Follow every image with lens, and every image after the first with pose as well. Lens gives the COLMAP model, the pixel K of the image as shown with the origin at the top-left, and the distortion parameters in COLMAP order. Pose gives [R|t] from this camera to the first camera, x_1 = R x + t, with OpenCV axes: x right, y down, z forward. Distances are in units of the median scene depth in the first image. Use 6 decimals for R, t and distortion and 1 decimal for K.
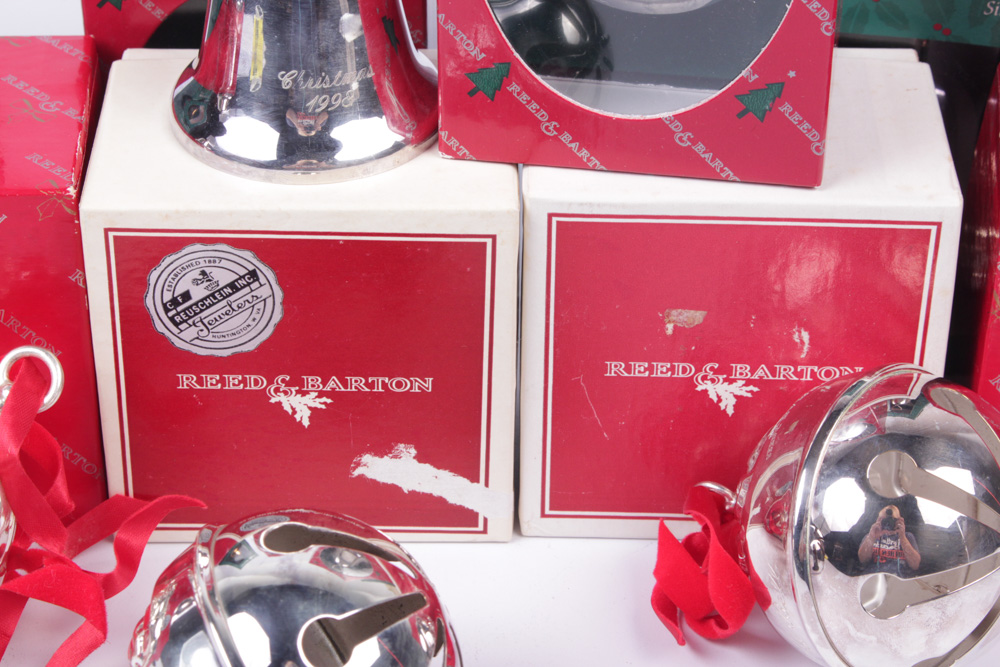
lens RADIAL K [[2310.4, 0, 500.0], [0, 2310.4, 333.5], [0, 0, 1]] dist [0.018048, -0.297475]
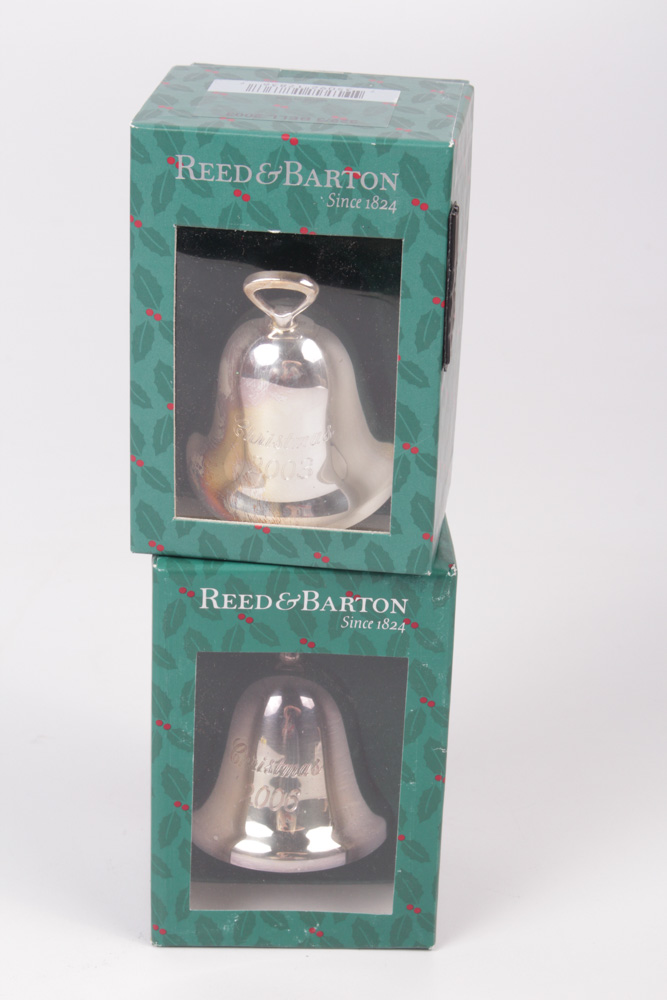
lens RADIAL K [[2310.4, 0, 333.5], [0, 2310.4, 500.0], [0, 0, 1]] dist [0.018048, -0.297475]
pose [[0.978518, -0.052841, 0.199277, -0.026192], [0.094432, 0.974114, -0.205391, 0.041616], [-0.183265, 0.219797, 0.958177, -0.144863]]
